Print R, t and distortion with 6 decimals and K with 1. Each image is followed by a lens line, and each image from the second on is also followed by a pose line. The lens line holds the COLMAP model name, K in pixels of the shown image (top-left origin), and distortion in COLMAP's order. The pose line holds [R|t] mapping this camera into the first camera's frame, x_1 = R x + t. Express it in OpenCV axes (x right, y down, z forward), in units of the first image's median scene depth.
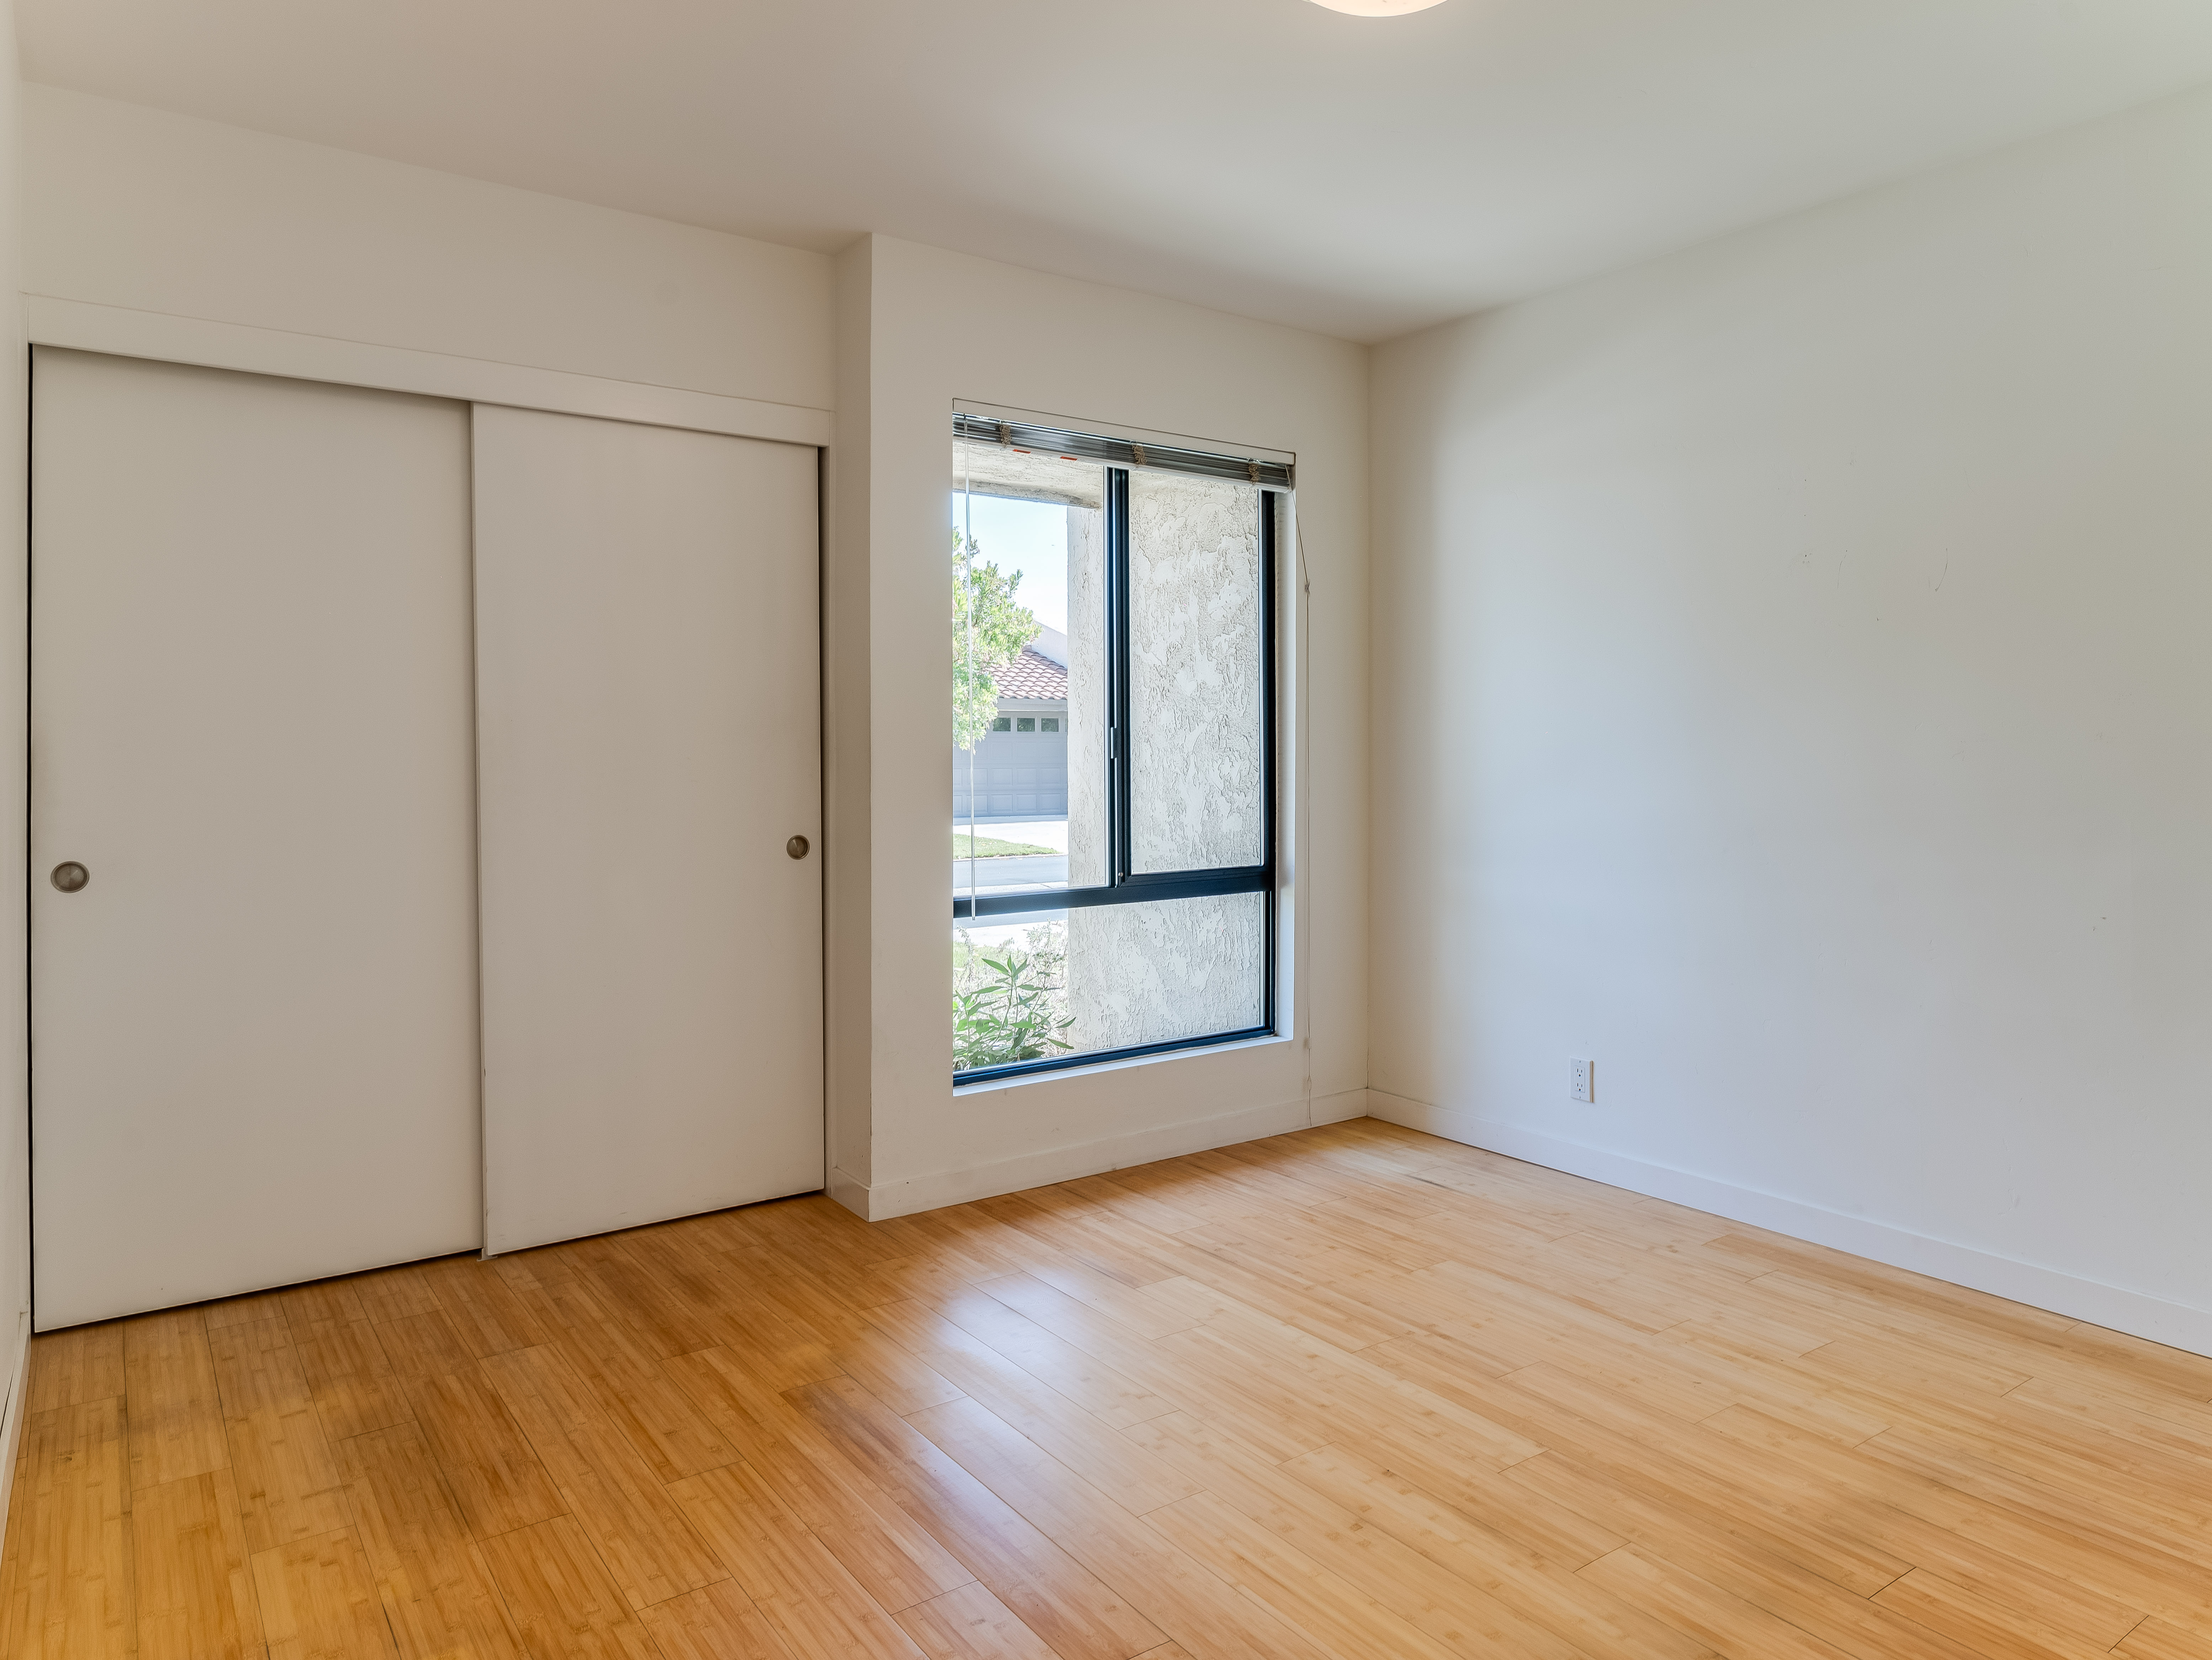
lens RADIAL K [[1392.0, 0, 1106.0], [0, 1392.0, 830.0], [0, 0, 1]] dist [-0.002596, 0.001242]
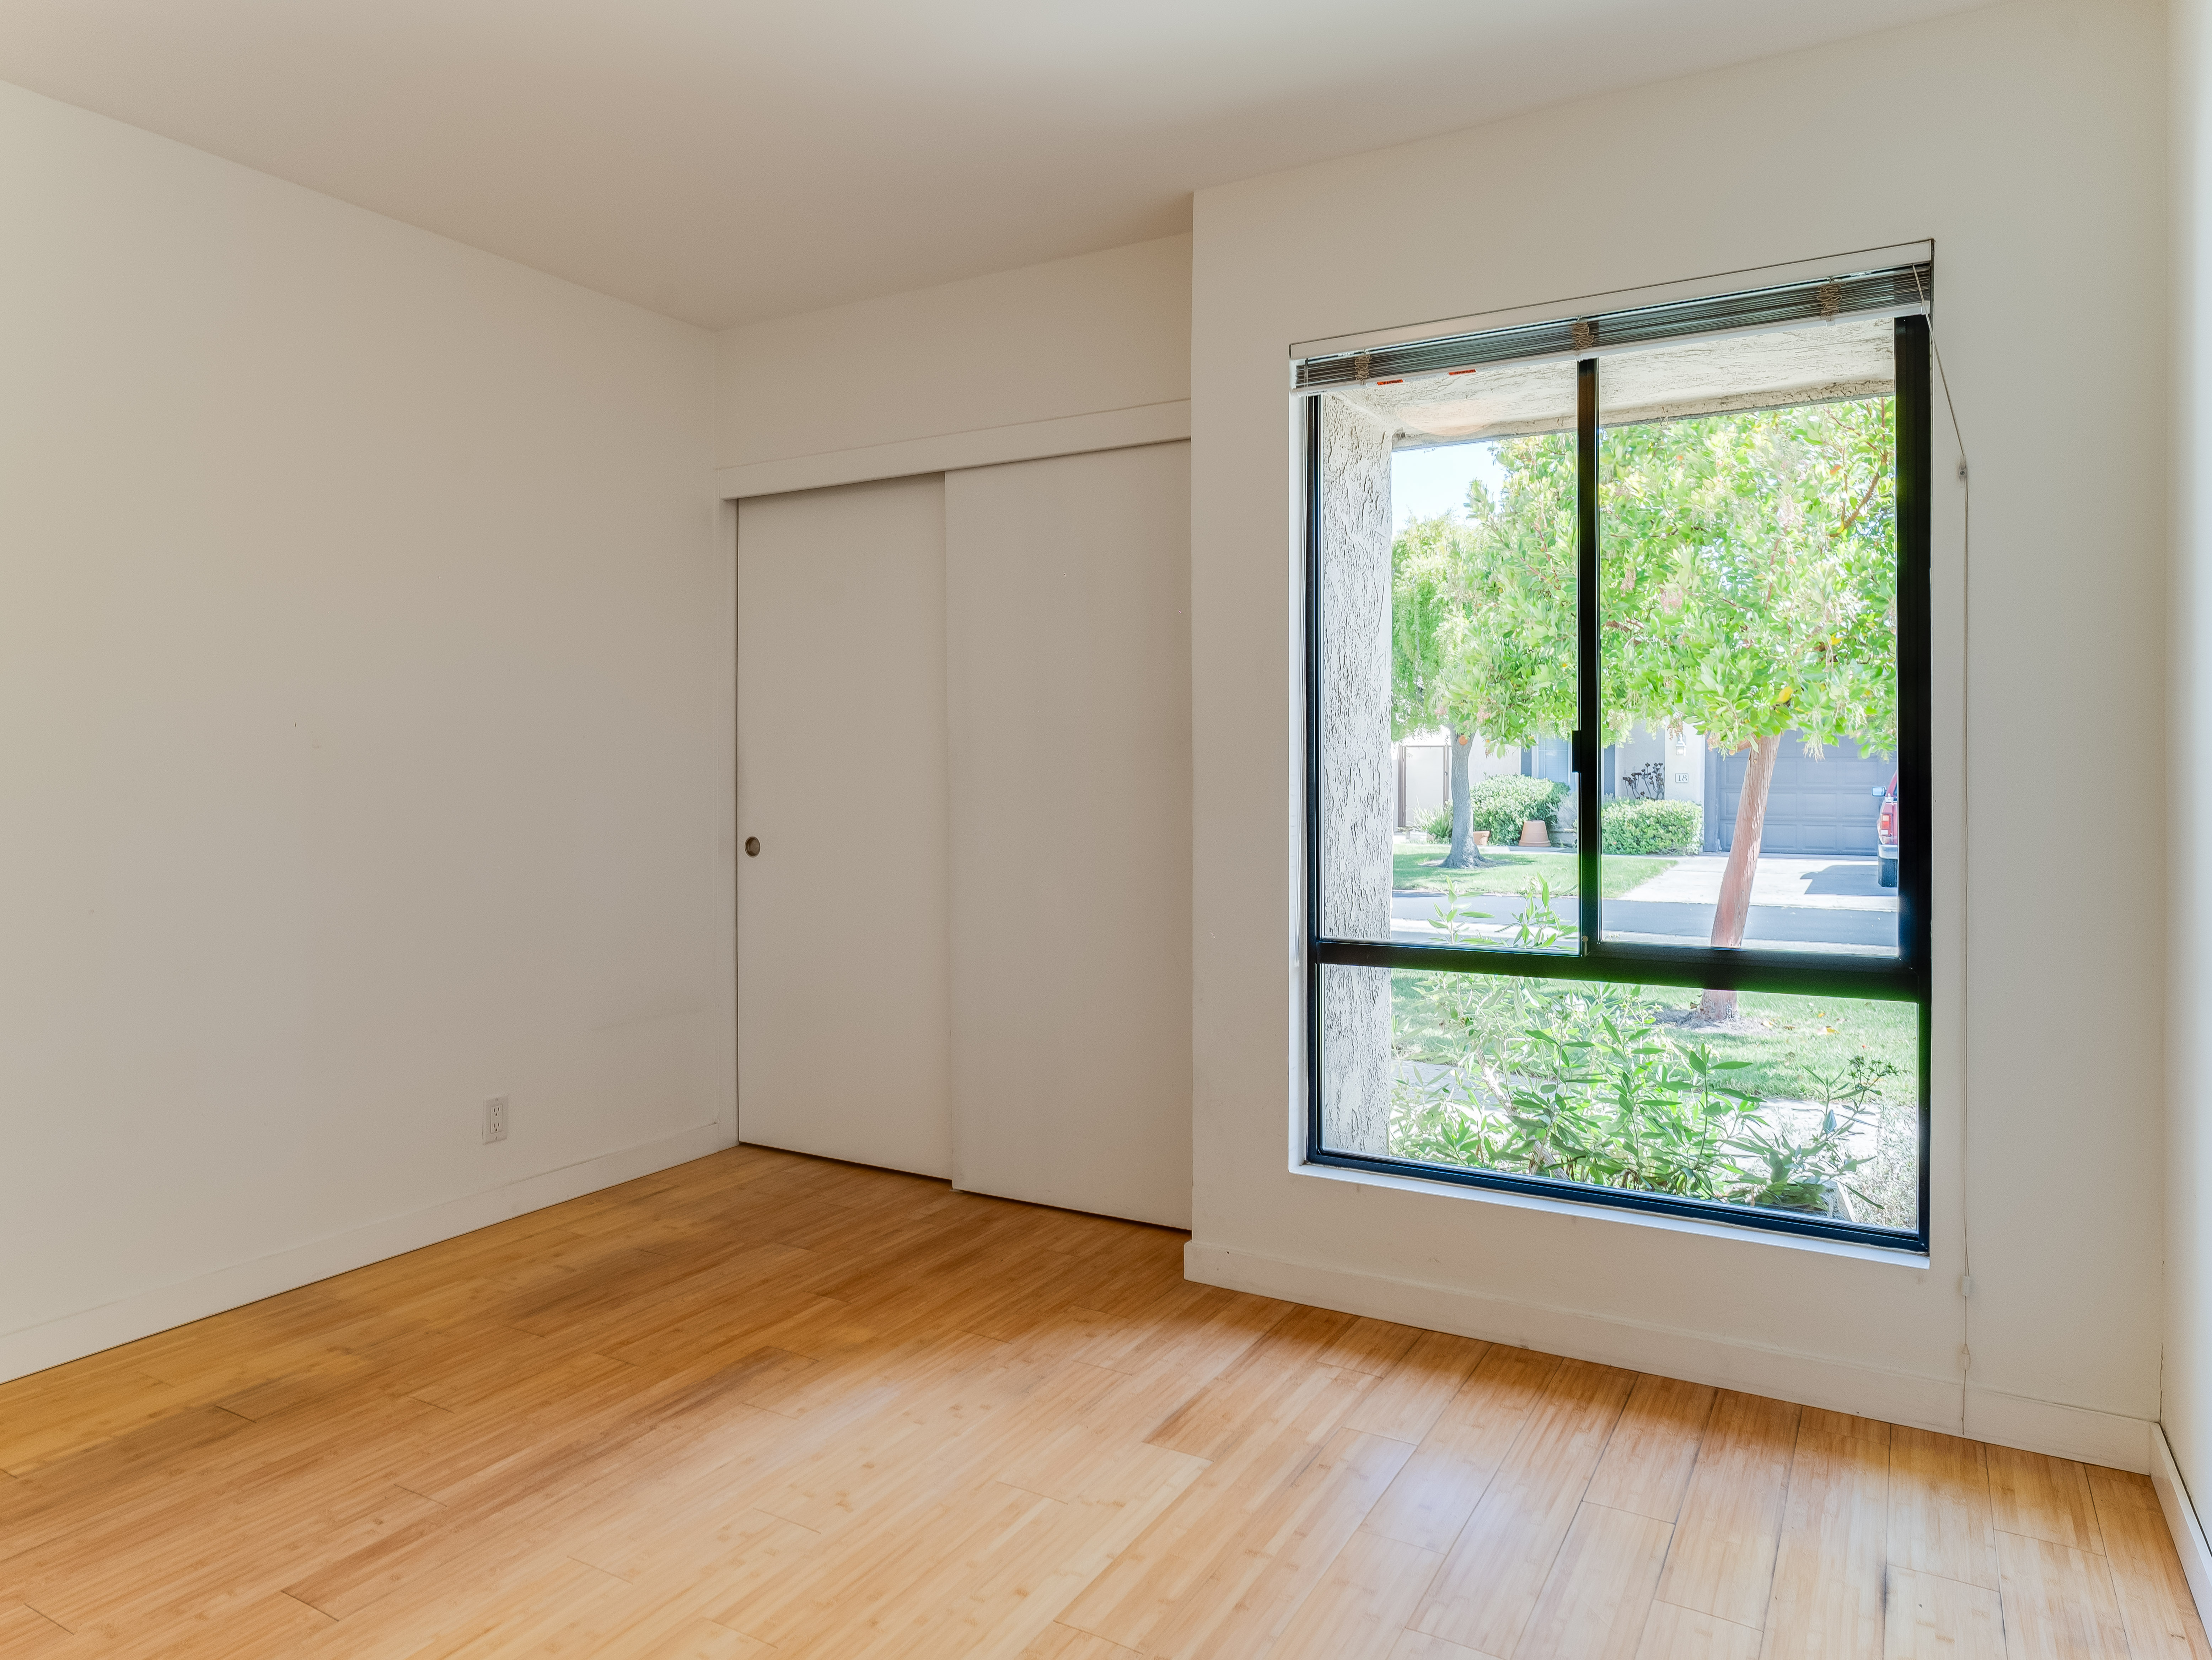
lens RADIAL K [[1415.0, 0, 1106.0], [0, 1415.0, 830.0], [0, 0, 1]] dist [-0.004769, 0.001633]
pose [[0.414108, 0.041443, -0.909284, 0.748860], [-0.050604, 0.998466, 0.022461, -0.035617], [0.908820, 0.036712, 0.415570, 0.653170]]
